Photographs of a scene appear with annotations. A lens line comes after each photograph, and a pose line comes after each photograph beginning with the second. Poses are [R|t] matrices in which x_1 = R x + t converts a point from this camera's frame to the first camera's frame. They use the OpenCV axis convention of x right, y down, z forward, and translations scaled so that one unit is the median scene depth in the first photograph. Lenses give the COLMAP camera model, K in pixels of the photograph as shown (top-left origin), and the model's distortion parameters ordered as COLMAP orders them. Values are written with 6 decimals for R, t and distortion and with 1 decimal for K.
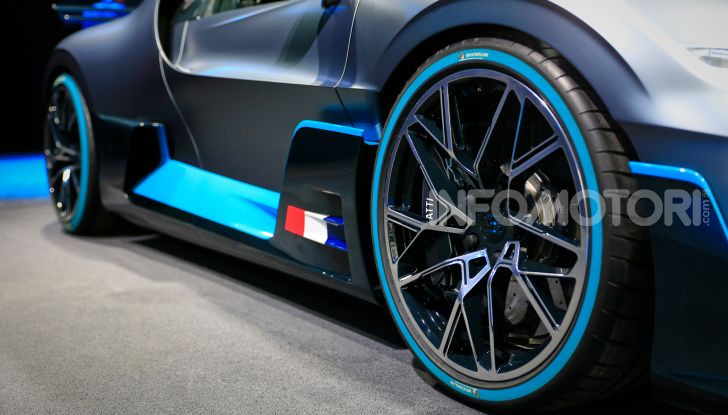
lens RADIAL K [[926.9, 0, 364.0], [0, 926.9, 207.5], [0, 0, 1]] dist [0.003000, 0.001009]
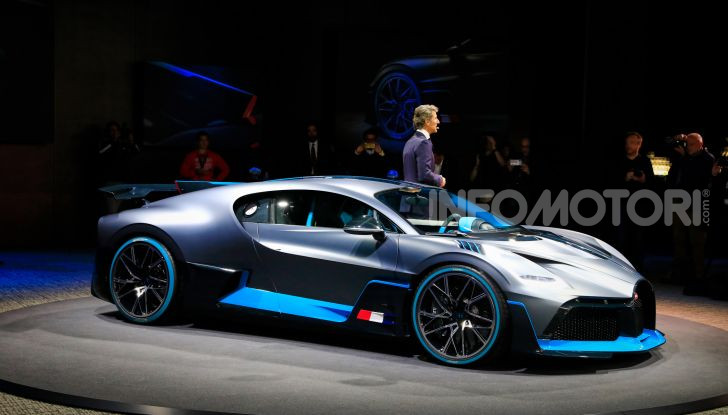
lens RADIAL K [[1091.8, 0, 364.0], [0, 1091.8, 207.5], [0, 0, 1]] dist [0.115282, 0.031976]
pose [[0.908170, 0.031496, 0.417415, -1.898871], [0.003078, 0.996636, -0.081898, -0.050258], [-0.418590, 0.075662, 0.905018, -2.603784]]
